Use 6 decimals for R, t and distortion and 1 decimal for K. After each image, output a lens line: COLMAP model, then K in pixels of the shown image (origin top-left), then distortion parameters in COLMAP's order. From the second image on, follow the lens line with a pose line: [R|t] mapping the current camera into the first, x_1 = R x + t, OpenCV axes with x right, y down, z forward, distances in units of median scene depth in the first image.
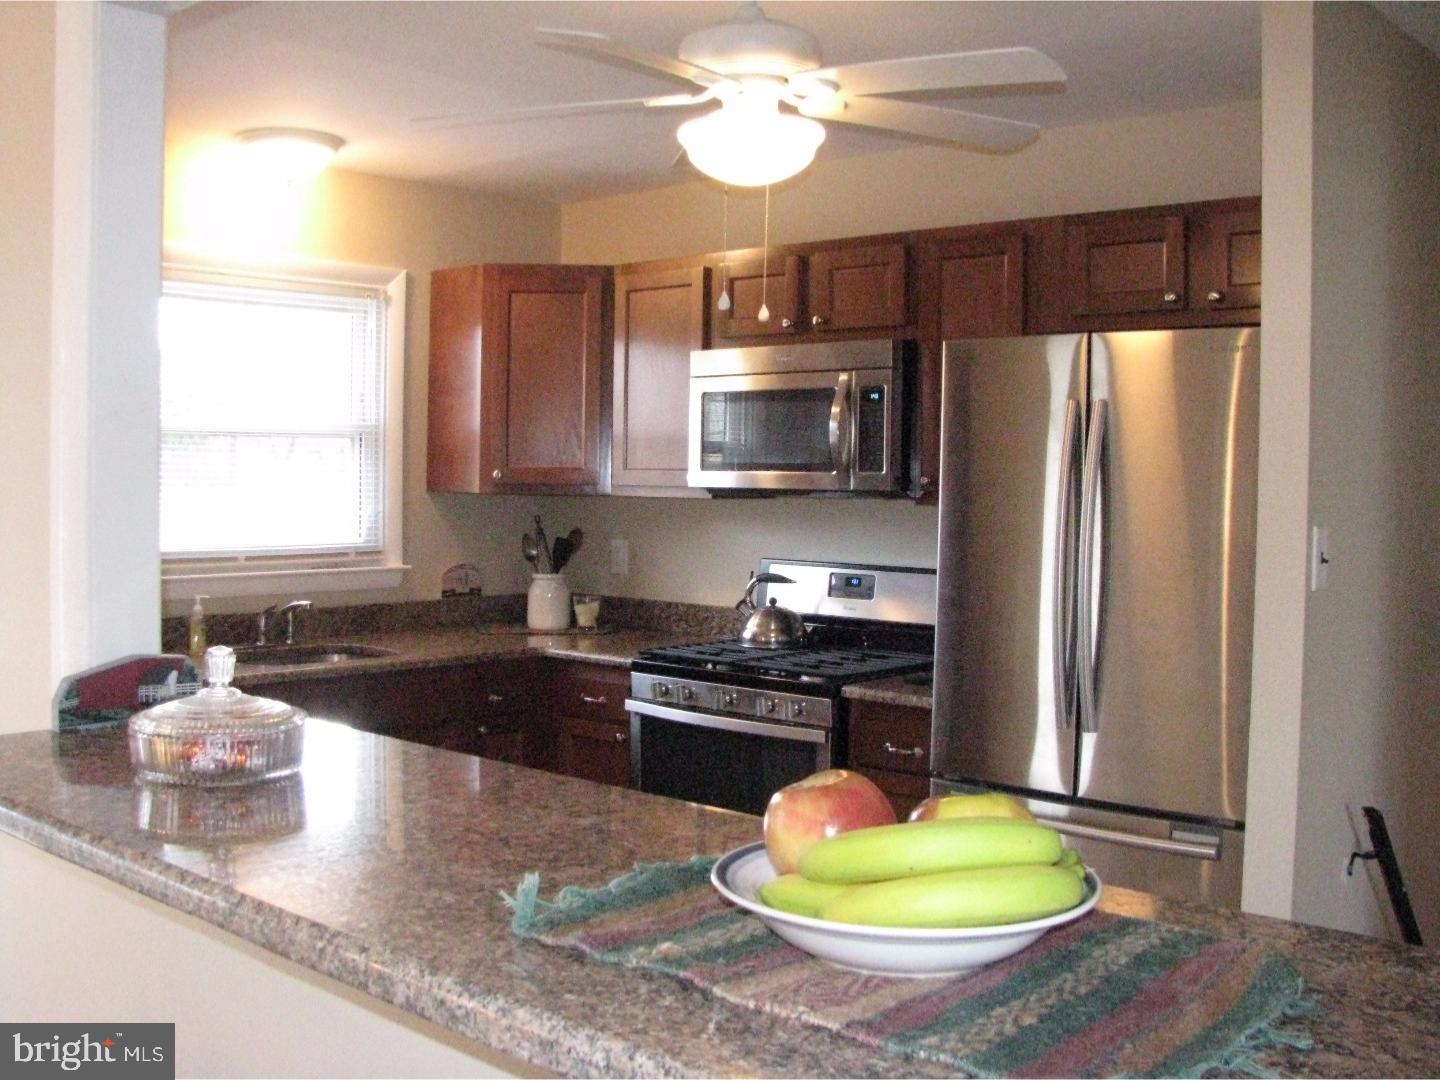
lens RADIAL K [[1493.5, 0, 718.7], [0, 1493.5, 529.9], [0, 0, 1]] dist [-0.219066, 0.245858]
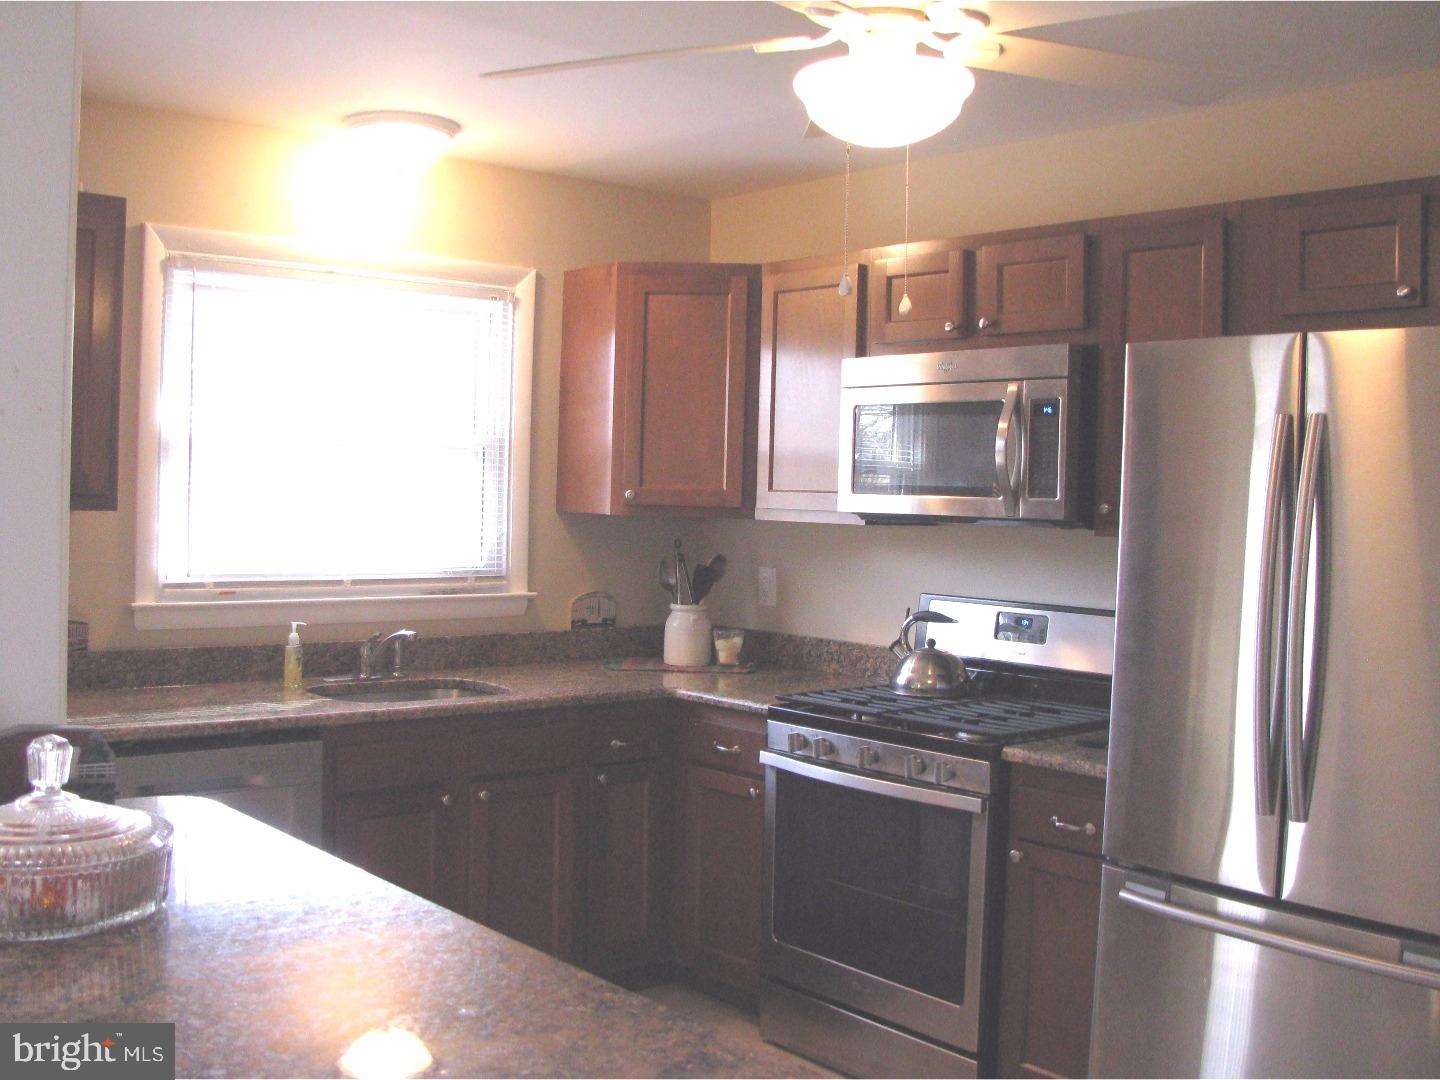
lens RADIAL K [[1493.5, 0, 718.7], [0, 1493.5, 529.9], [0, 0, 1]] dist [-0.219066, 0.245858]
pose [[0.991302, 0.015433, -0.130700, 0.025591], [-0.017144, 0.999781, -0.011977, -0.006181], [0.130487, 0.014114, 0.991350, 0.114468]]
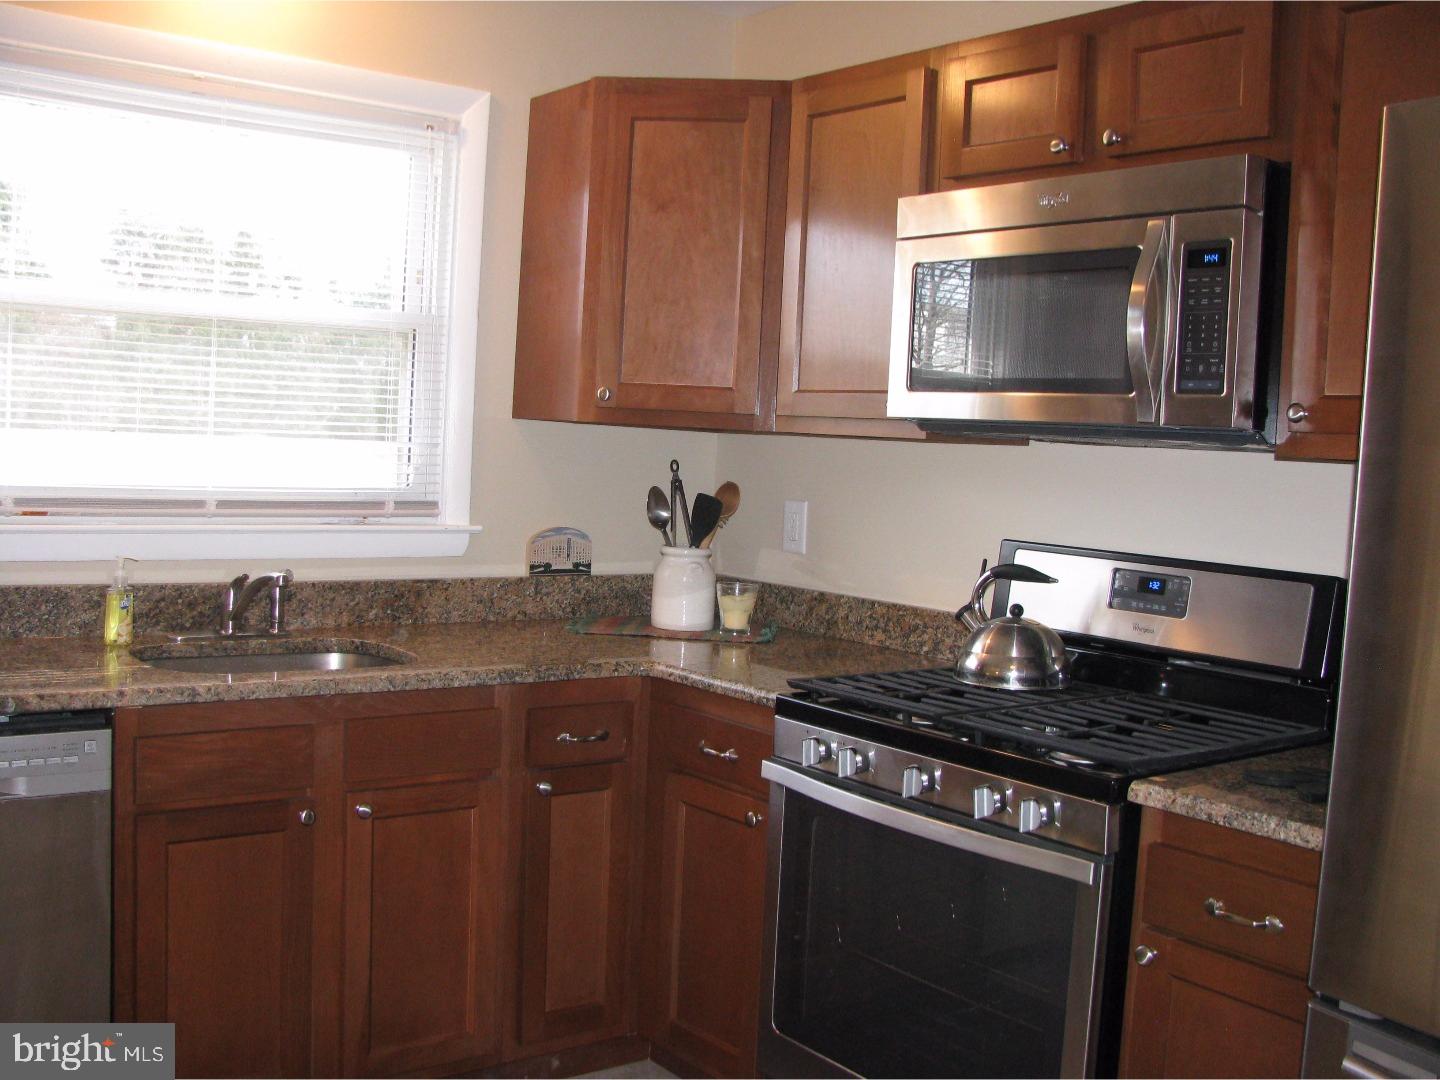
lens RADIAL K [[1493.5, 0, 718.7], [0, 1493.5, 529.9], [0, 0, 1]] dist [-0.219066, 0.245858]
pose [[0.983685, 0.046726, -0.173726, 0.020032], [-0.043708, 0.998820, 0.021161, 0.007540], [0.174510, -0.013223, 0.984567, 0.385652]]
